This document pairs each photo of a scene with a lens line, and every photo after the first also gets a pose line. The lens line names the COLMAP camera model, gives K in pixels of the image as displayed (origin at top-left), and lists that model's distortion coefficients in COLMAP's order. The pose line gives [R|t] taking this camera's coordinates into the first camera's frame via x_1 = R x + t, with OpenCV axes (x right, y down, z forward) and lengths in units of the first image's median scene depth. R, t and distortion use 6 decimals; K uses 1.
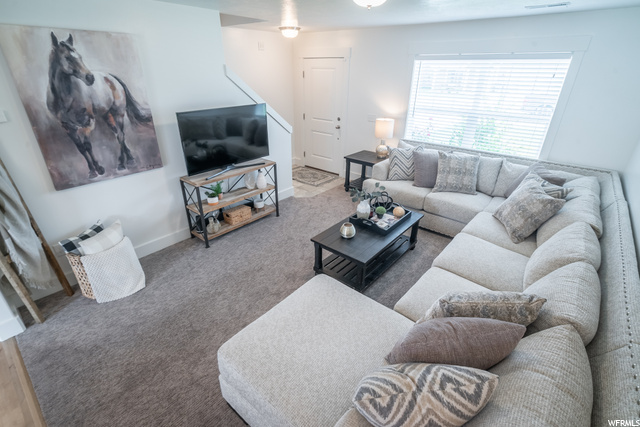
lens RADIAL K [[300.4, 0, 316.1], [0, 300.4, 218.3], [0, 0, 1]] dist [-0.000467, -0.000178]
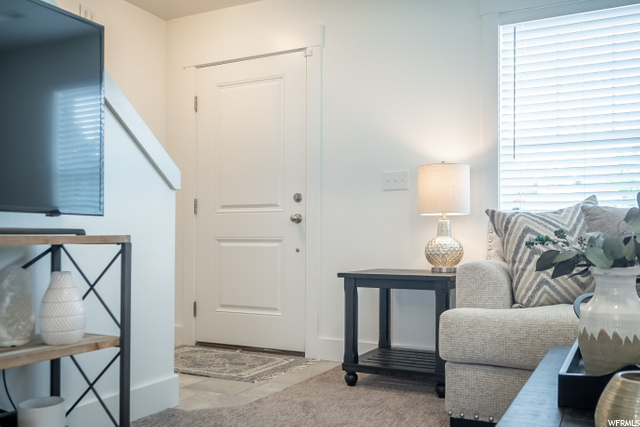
lens RADIAL K [[592.4, 0, 321.5], [0, 592.4, 243.7], [0, 0, 1]] dist [-0.000014, -0.002266]
pose [[0.970677, -0.001411, 0.240385, -0.131707], [0.108964, 0.893936, -0.434747, 0.072890], [-0.214276, 0.448192, 0.867877, 0.721023]]
